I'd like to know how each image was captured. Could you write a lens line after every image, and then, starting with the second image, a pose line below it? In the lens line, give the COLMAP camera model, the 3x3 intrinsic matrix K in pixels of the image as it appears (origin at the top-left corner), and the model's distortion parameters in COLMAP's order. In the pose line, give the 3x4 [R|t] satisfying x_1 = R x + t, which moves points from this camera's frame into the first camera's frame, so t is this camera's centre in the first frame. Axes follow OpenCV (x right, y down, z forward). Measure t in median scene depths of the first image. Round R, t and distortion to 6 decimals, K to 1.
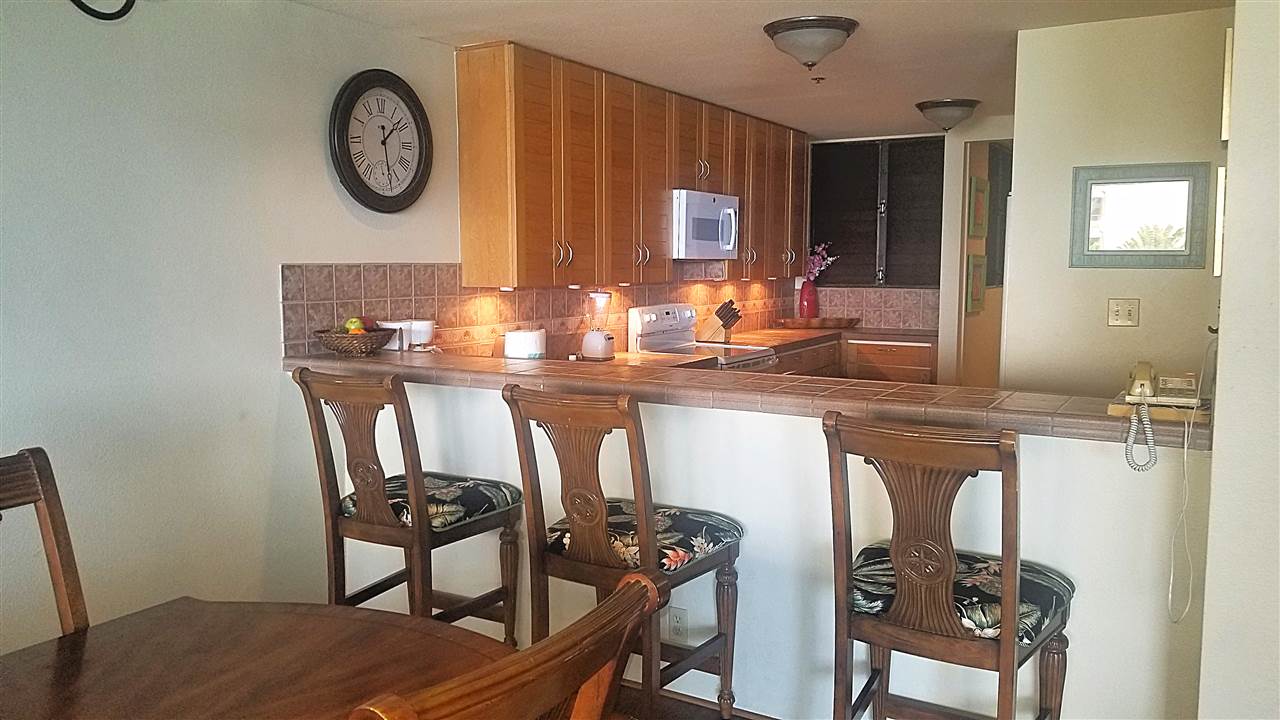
lens RADIAL K [[989.8, 0, 640.0], [0, 989.8, 360.0], [0, 0, 1]] dist [0.057490, -0.147366]
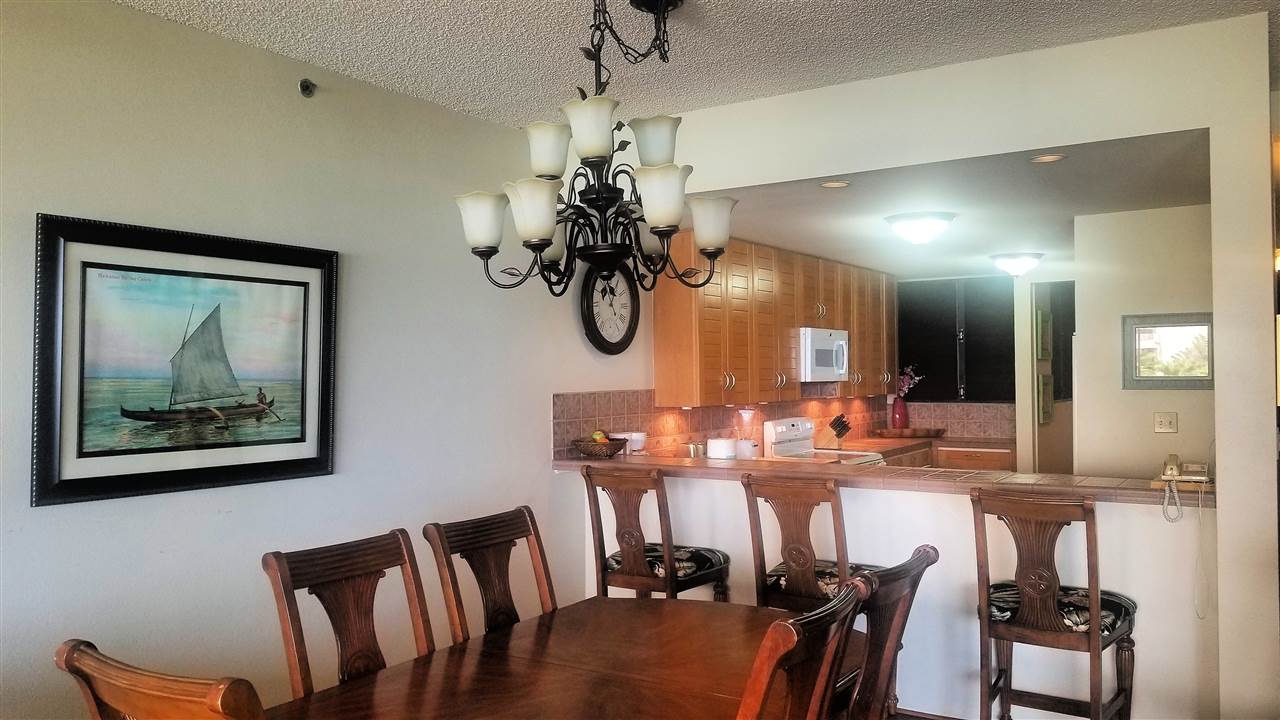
lens RADIAL K [[989.8, 0, 640.0], [0, 989.8, 360.0], [0, 0, 1]] dist [0.057490, -0.147366]
pose [[0.998619, -0.012183, -0.051101, -0.156419], [0.006327, 0.993550, -0.113216, 0.016053], [0.052151, 0.112736, 0.992255, -0.384656]]
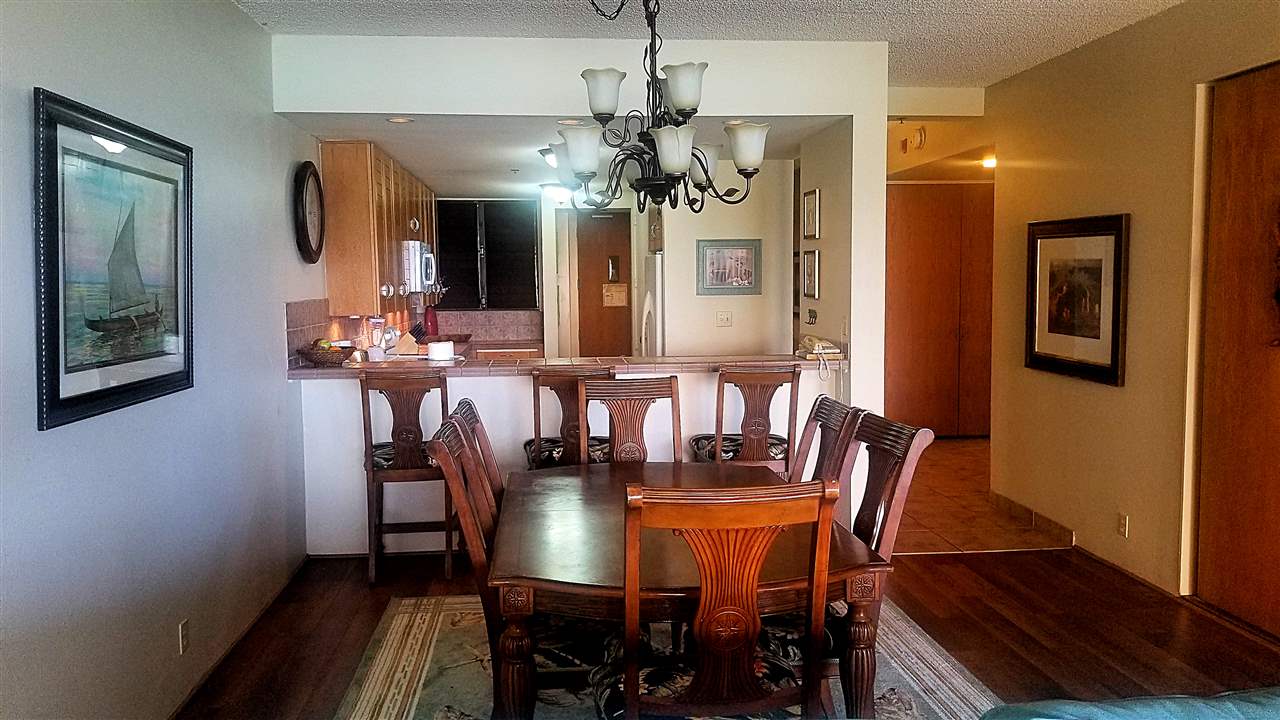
lens RADIAL K [[989.8, 0, 640.0], [0, 989.8, 360.0], [0, 0, 1]] dist [0.057490, -0.147366]
pose [[0.815350, -0.055717, 0.576282, -0.725017], [0.069423, 0.997586, -0.001772, 0.020595], [-0.574792, 0.041452, 0.817249, -0.409488]]
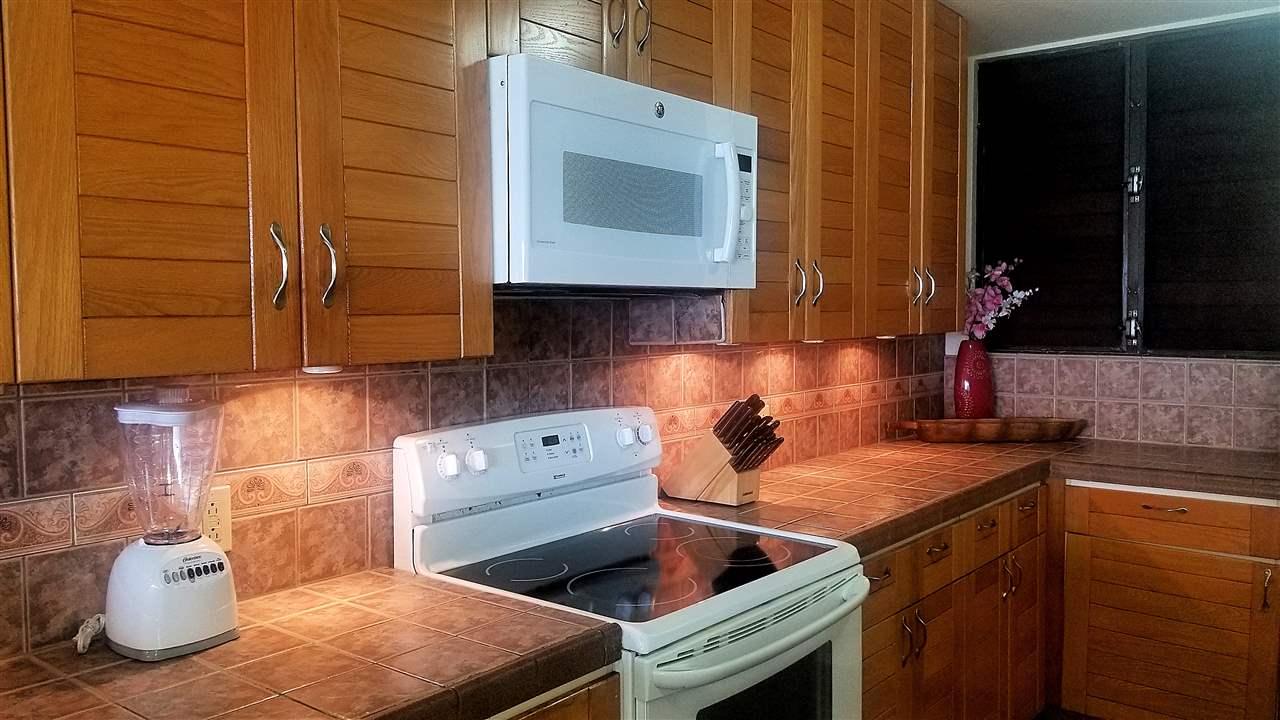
lens RADIAL K [[986.4, 0, 640.0], [0, 986.4, 360.0], [0, 0, 1]] dist [0.033990, -0.142994]
pose [[0.985701, 0.001353, -0.168498, 0.190014], [-0.009397, 0.998853, -0.046950, -0.095069], [0.168241, 0.047862, 0.984583, 1.037780]]
